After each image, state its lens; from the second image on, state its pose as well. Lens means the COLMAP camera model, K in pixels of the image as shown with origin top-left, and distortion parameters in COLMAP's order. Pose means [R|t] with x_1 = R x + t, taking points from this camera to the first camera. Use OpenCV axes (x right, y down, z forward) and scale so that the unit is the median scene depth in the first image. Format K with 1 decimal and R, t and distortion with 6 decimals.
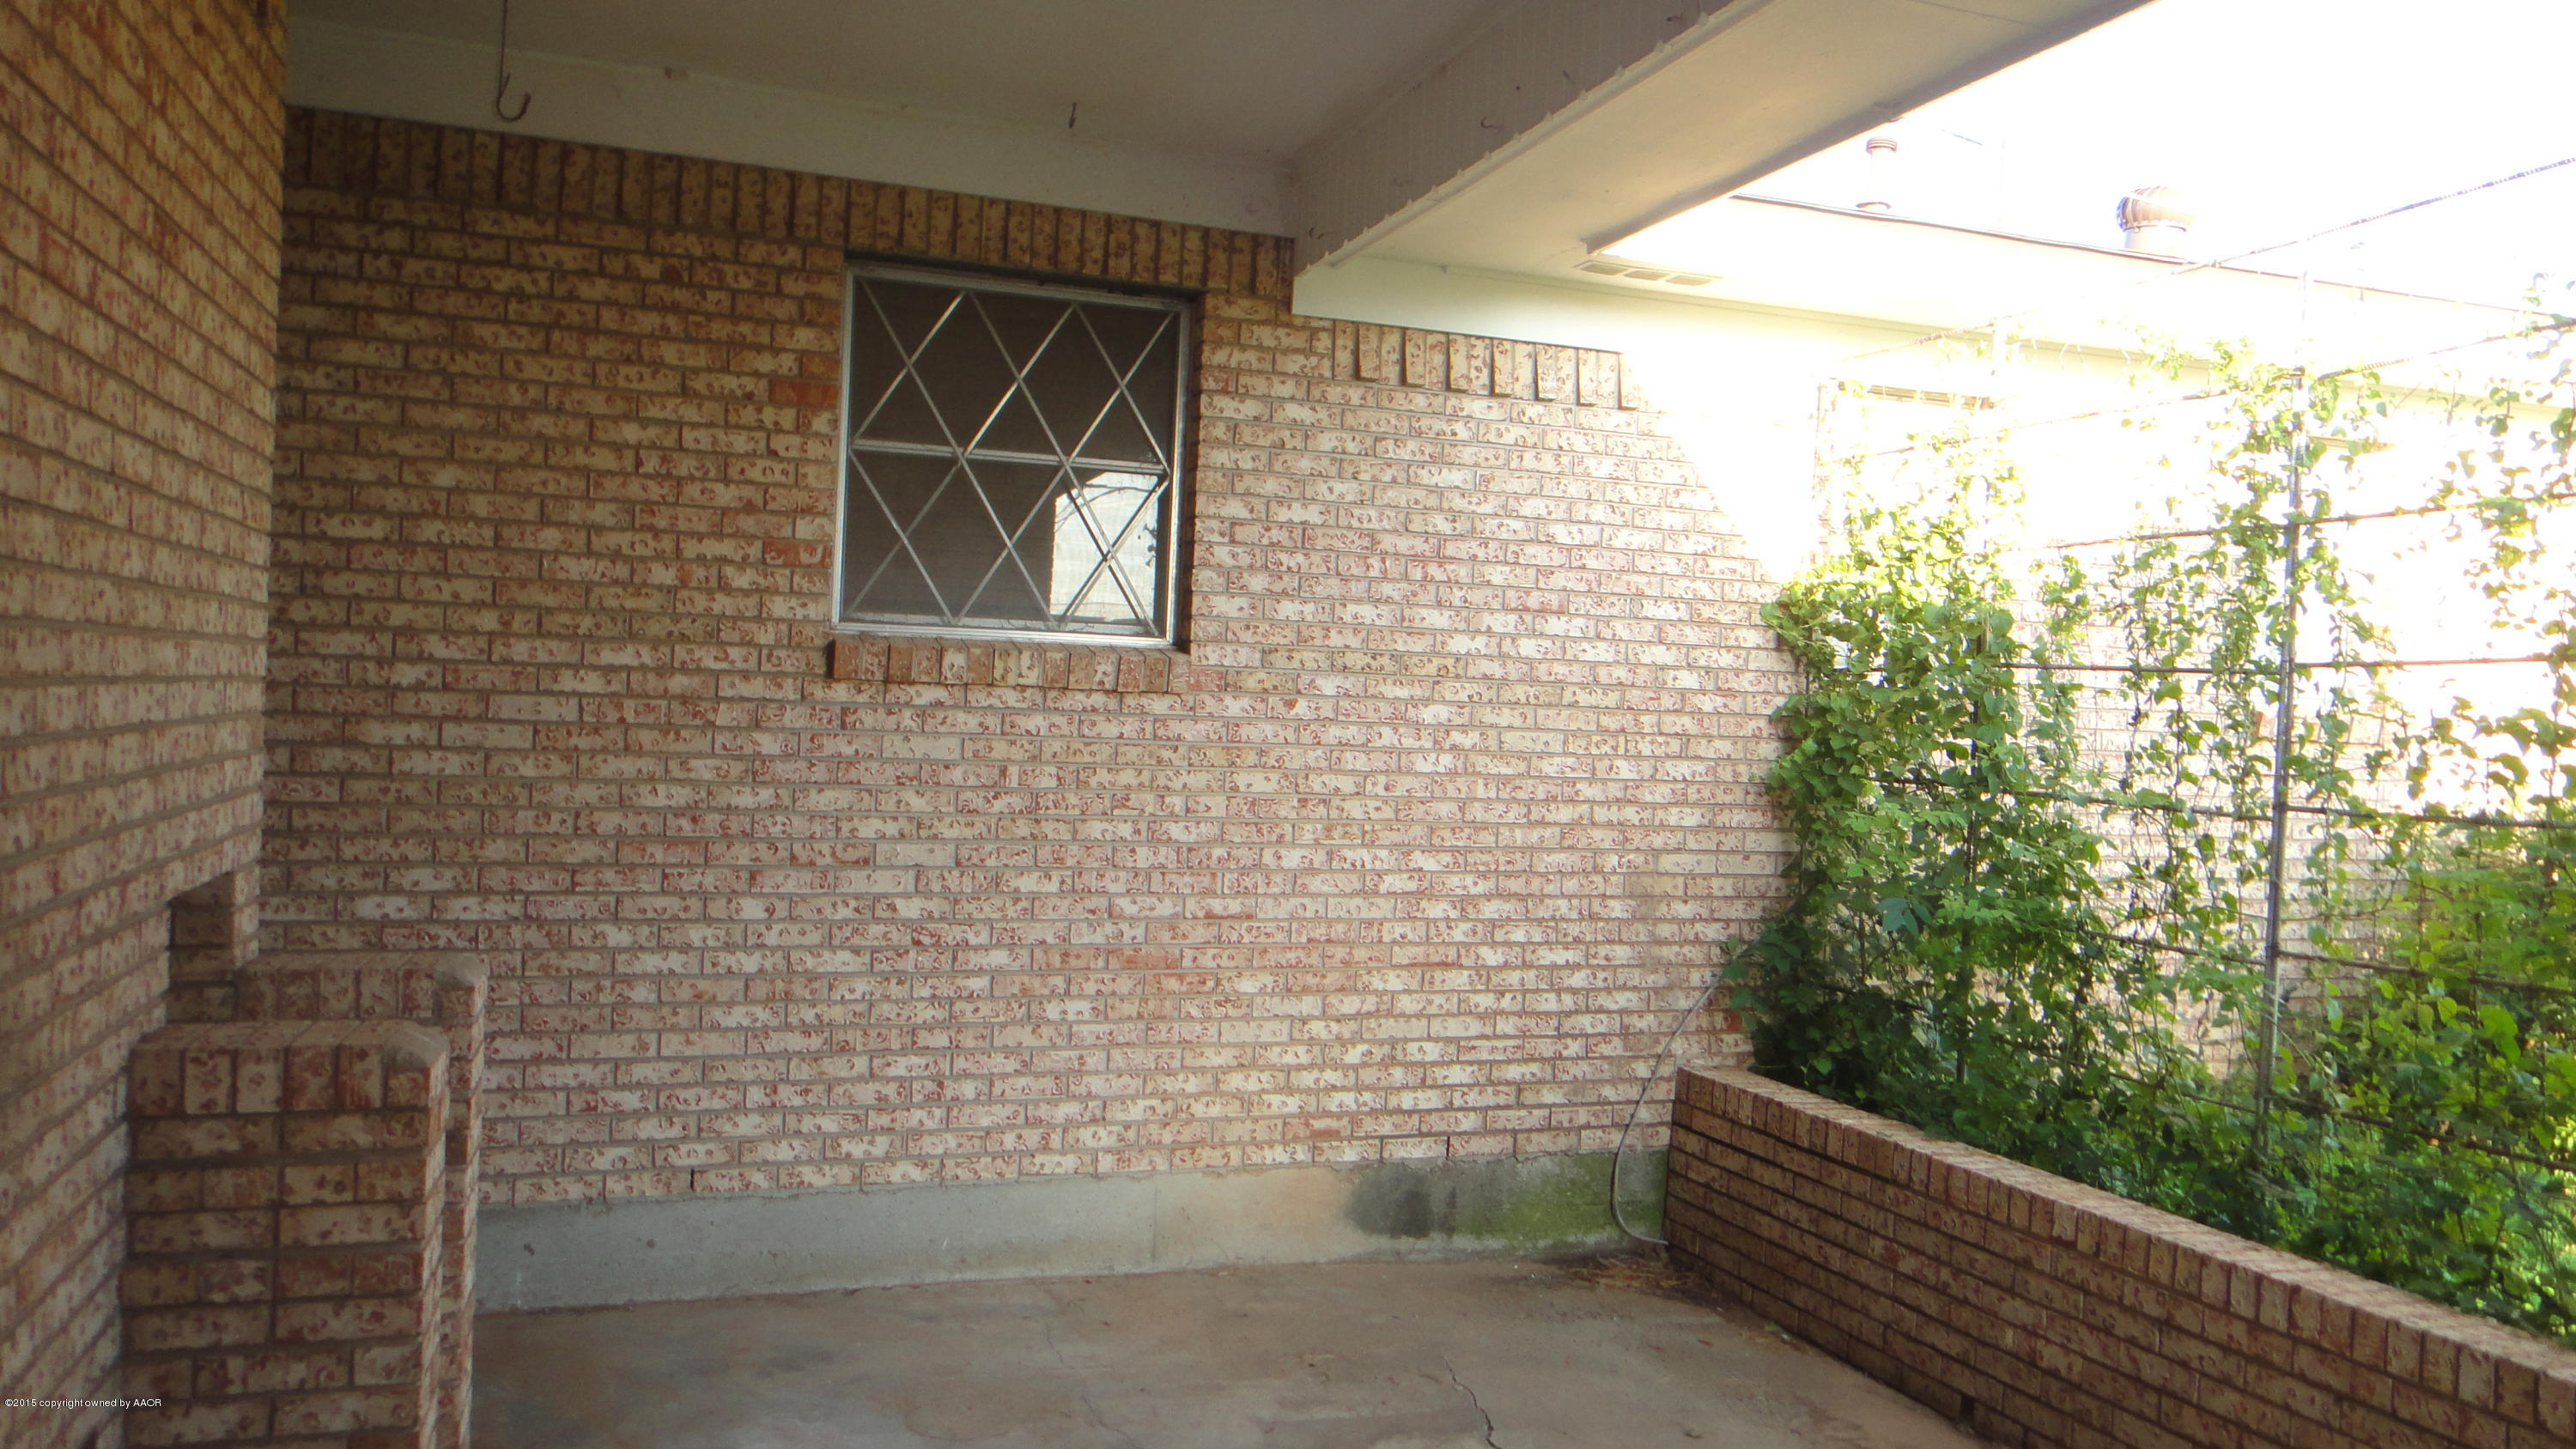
lens RADIAL K [[1791.3, 0, 1296.7], [0, 1791.3, 716.3], [0, 0, 1]] dist [-0.001284, -0.000433]
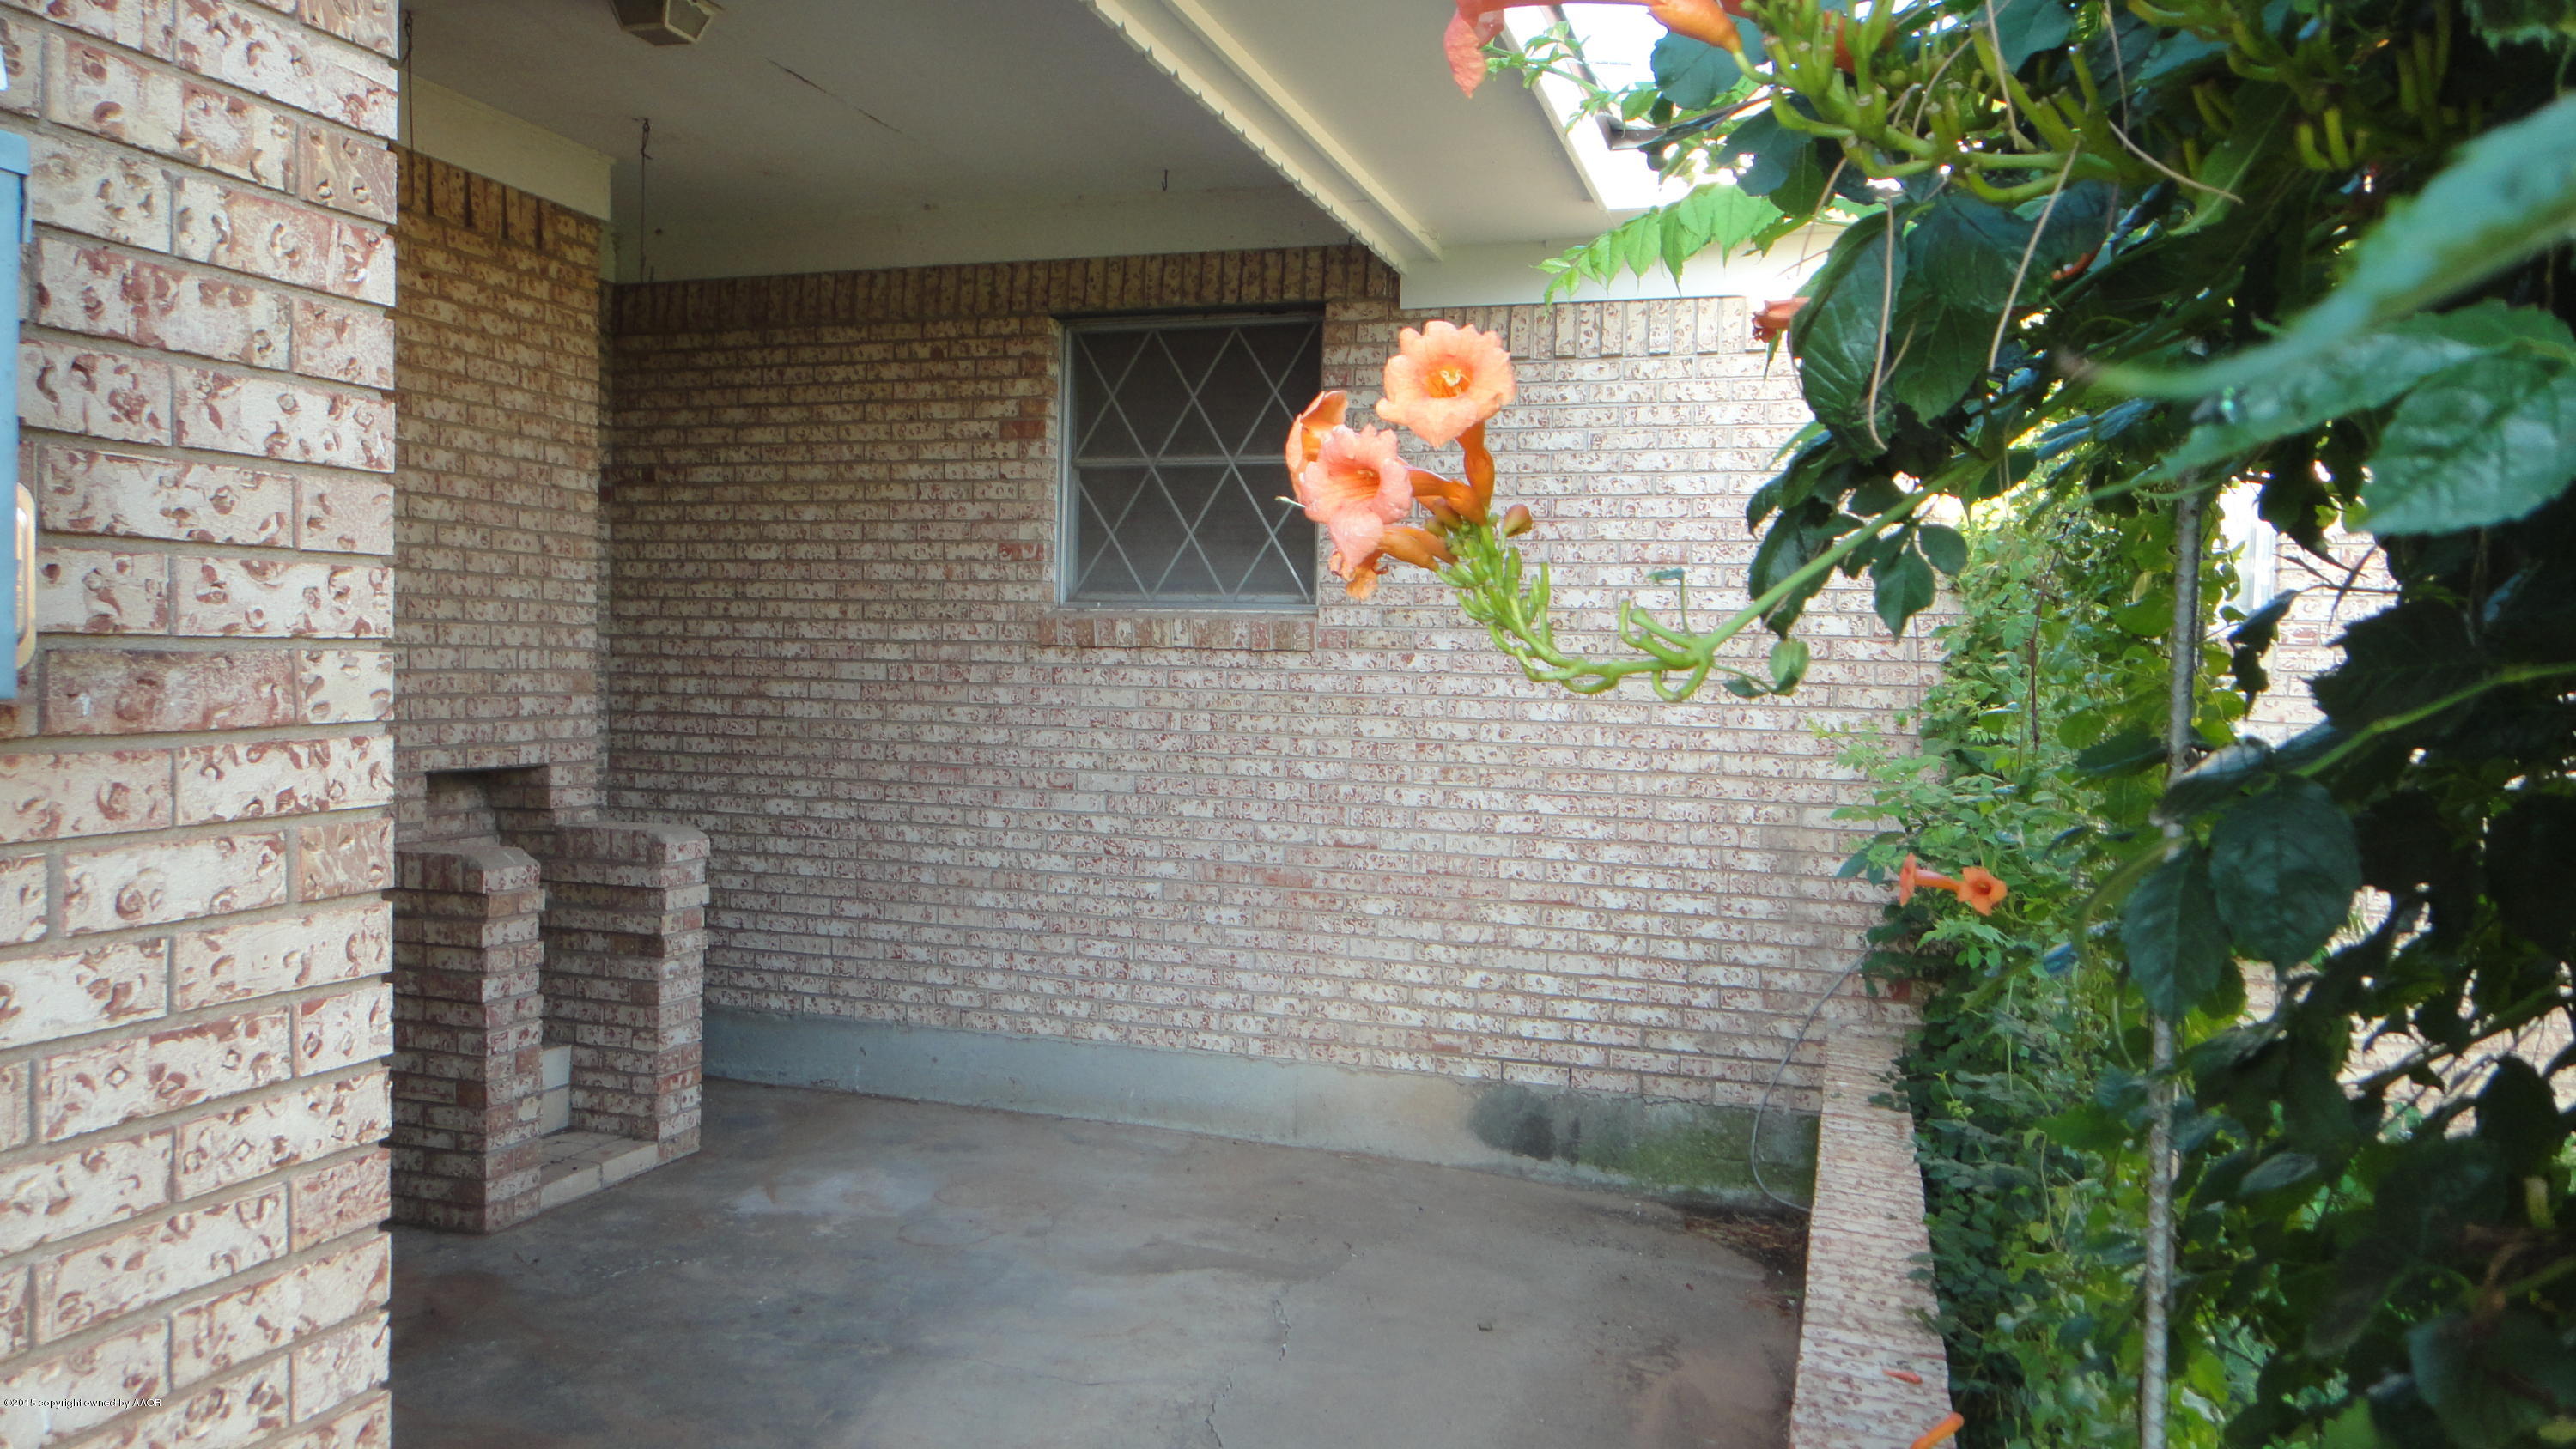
lens RADIAL K [[1791.3, 0, 1293.3], [0, 1791.3, 735.8], [0, 0, 1]] dist [-0.001284, -0.000433]
pose [[0.788654, -0.000101, -0.614838, 0.649915], [0.002110, 0.999995, 0.002542, 0.039652], [0.614834, -0.003302, 0.788650, 0.078275]]
